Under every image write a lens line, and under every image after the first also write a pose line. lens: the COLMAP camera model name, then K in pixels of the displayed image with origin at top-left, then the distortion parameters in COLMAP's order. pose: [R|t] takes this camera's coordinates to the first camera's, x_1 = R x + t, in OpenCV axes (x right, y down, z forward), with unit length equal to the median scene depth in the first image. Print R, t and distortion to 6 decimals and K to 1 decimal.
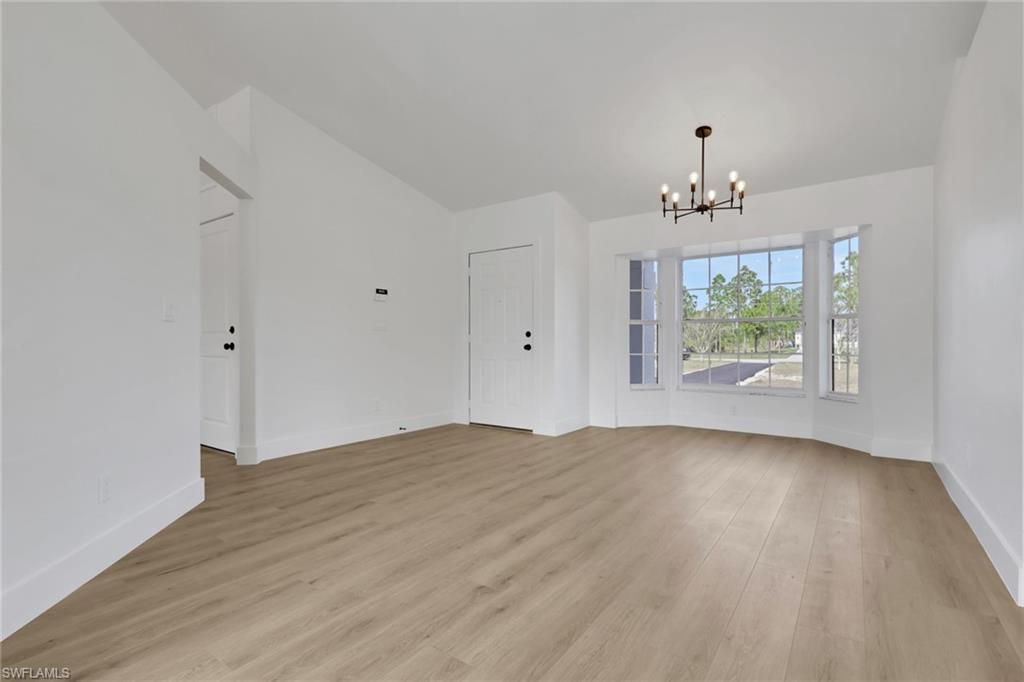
lens RADIAL K [[484.9, 0, 512.0], [0, 484.9, 341.0], [0, 0, 1]] dist [-0.002326, -0.000274]
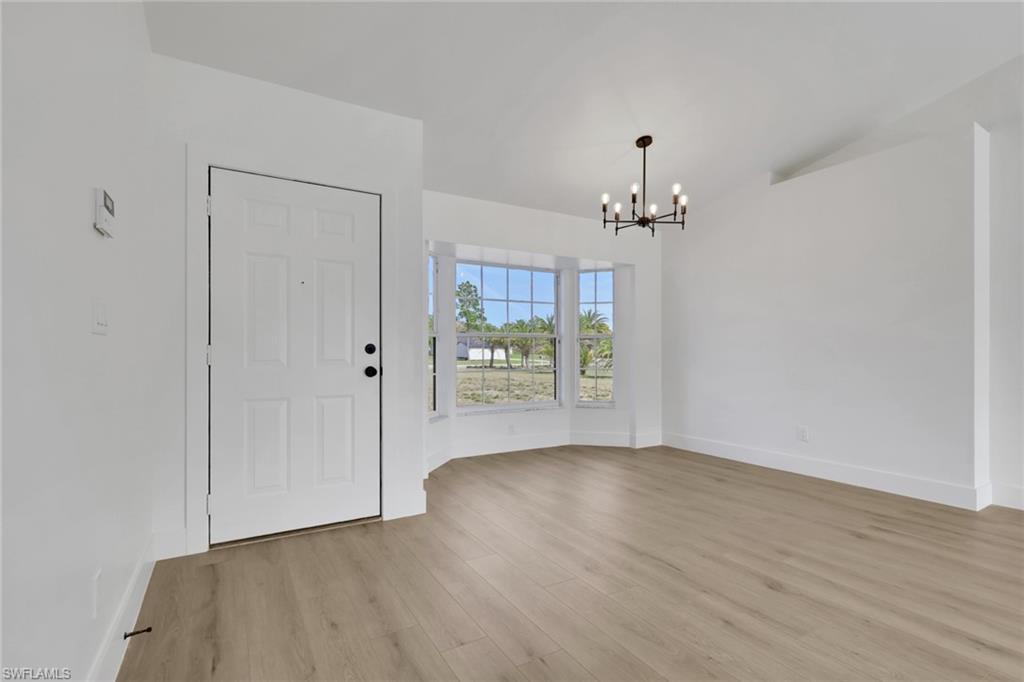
lens RADIAL K [[473.2, 0, 514.7], [0, 473.2, 349.5], [0, 0, 1]] dist [-0.003746, -0.000717]
pose [[0.398021, 0.006624, 0.917352, -0.559753], [0.003236, 0.999958, -0.008624, -0.010925], [-0.917371, 0.006402, 0.397982, 0.859376]]
